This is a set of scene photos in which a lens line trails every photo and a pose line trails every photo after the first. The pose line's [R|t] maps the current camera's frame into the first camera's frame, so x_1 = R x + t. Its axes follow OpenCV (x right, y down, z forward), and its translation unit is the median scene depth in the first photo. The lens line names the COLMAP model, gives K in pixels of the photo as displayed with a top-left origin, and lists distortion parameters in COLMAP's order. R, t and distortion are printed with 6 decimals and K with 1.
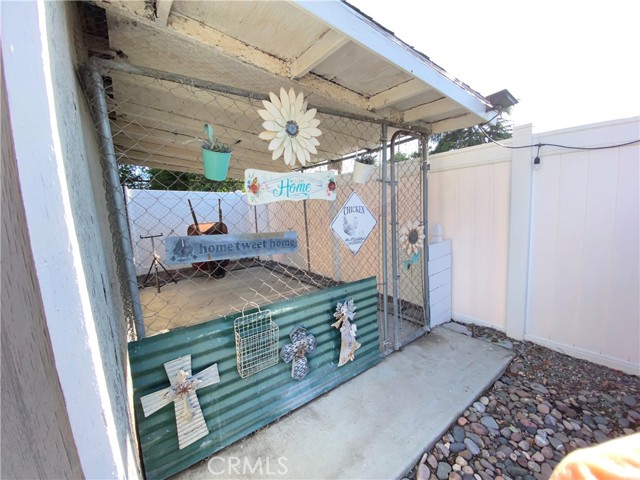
lens RADIAL K [[256.3, 0, 323.2], [0, 256.3, 240.6], [0, 0, 1]] dist [0.002901, -0.006693]
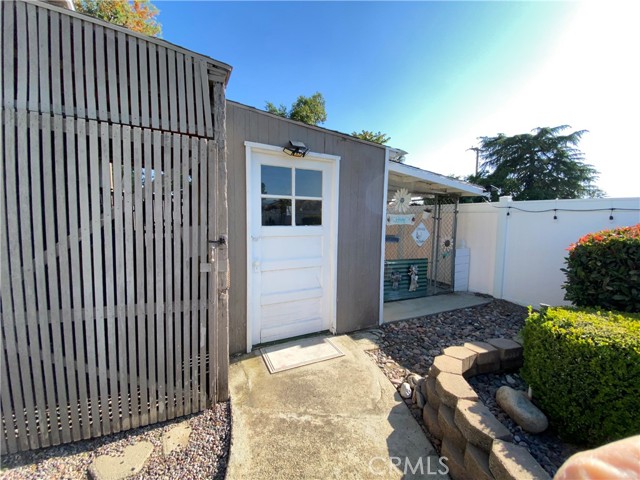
lens RADIAL K [[256.3, 0, 316.0], [0, 256.3, 240.1], [0, 0, 1]] dist [0.002901, -0.006693]
pose [[0.976432, 0.089994, -0.196168, -0.332385], [-0.098439, 0.994572, -0.033710, 0.149453], [0.192070, 0.052226, 0.979991, -1.436084]]
